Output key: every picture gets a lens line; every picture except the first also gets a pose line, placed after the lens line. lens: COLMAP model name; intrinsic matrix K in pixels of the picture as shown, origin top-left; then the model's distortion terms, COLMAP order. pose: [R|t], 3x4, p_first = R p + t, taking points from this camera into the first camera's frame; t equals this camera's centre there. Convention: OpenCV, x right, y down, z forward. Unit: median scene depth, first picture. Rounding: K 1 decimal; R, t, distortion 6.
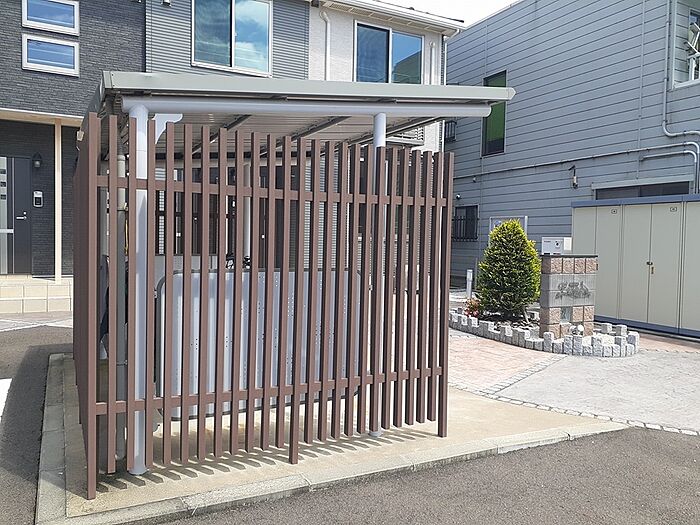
lens RADIAL K [[540.1, 0, 350.0], [0, 540.1, 262.5], [0, 0, 1]] dist [0.065303, -0.101934]
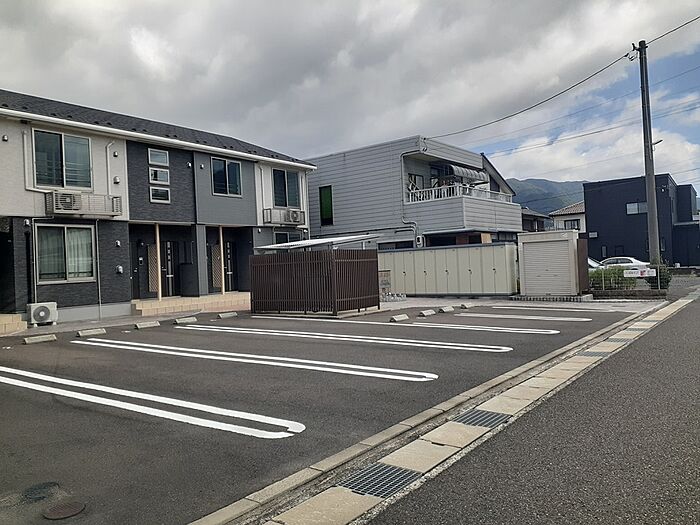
lens RADIAL K [[540.1, 0, 350.0], [0, 540.1, 262.5], [0, 0, 1]] dist [0.065303, -0.101934]
pose [[0.895810, -0.057731, 0.440672, -0.782140], [0.081934, 0.995985, -0.036077, 0.024403], [-0.436820, 0.068424, 0.896943, -1.163096]]
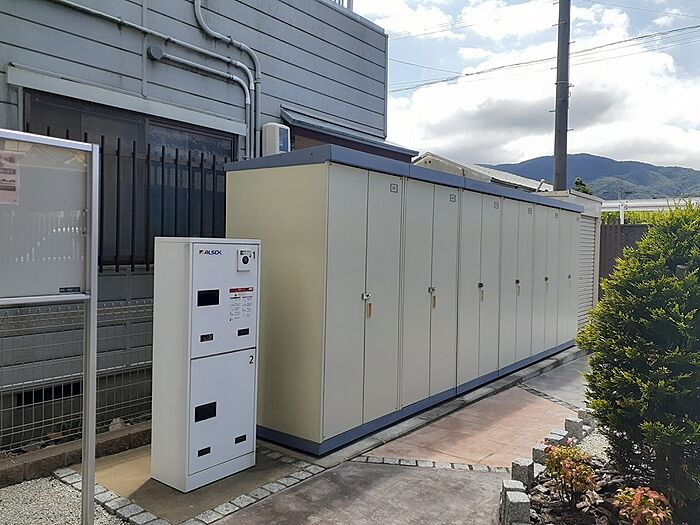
lens RADIAL K [[540.1, 0, 350.0], [0, 540.1, 262.5], [0, 0, 1]] dist [0.065303, -0.101934]
pose [[-0.404756, -0.052113, 0.912939, 0.068571], [0.013417, 0.997929, 0.062912, -0.052530], [-0.914326, 0.037713, -0.403218, 1.096654]]
